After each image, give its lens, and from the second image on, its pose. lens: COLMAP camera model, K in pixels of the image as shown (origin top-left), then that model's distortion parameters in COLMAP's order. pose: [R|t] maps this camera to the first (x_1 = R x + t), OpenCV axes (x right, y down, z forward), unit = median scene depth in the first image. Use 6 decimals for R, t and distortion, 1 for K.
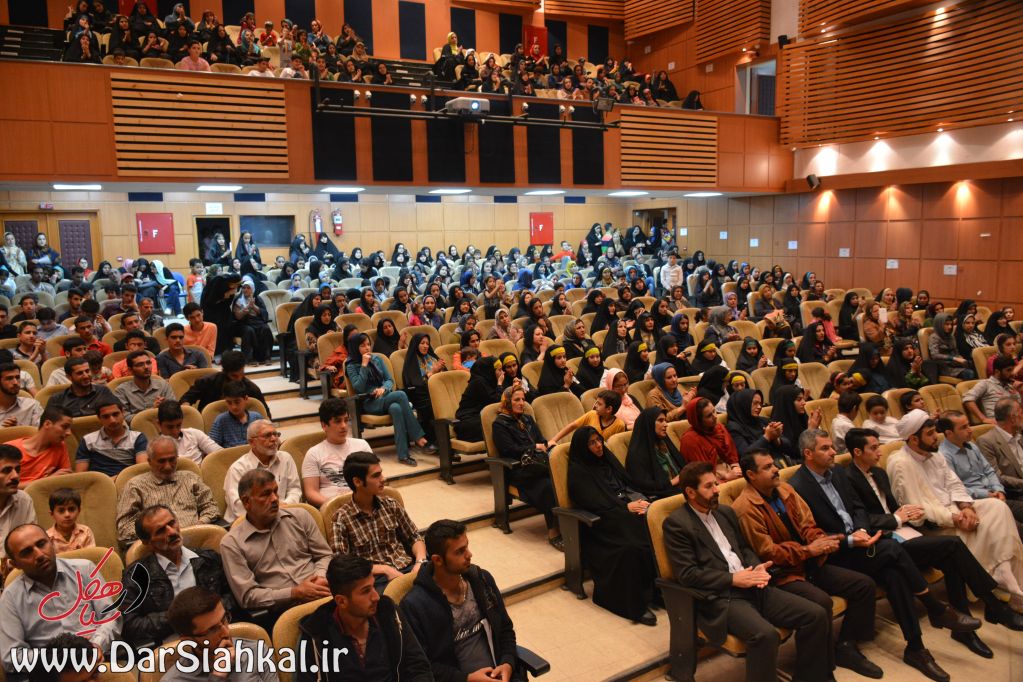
lens RADIAL K [[767.1, 0, 510.6], [0, 767.1, 337.4], [0, 0, 1]] dist [-0.026389, -0.005444]
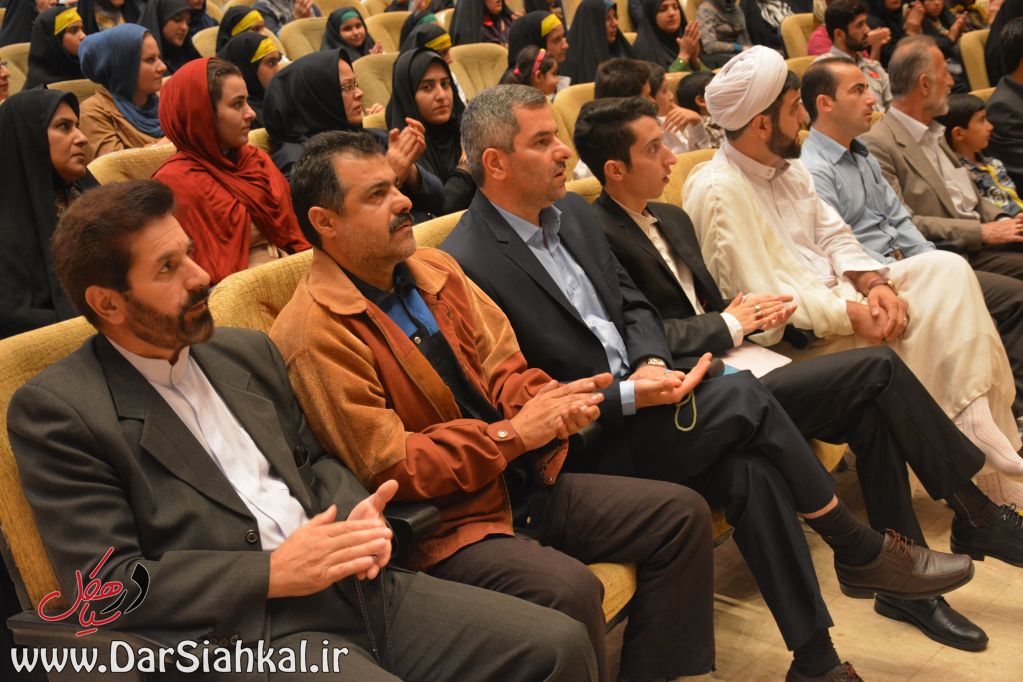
lens RADIAL K [[1371.3, 0, 512.7], [0, 1371.3, 341.4], [0, 0, 1]] dist [-0.027488, 0.000000]
pose [[0.919162, -0.118231, 0.375716, 0.171795], [0.059376, 0.984577, 0.164569, 0.138357], [-0.389378, -0.128957, 0.912006, 0.460912]]
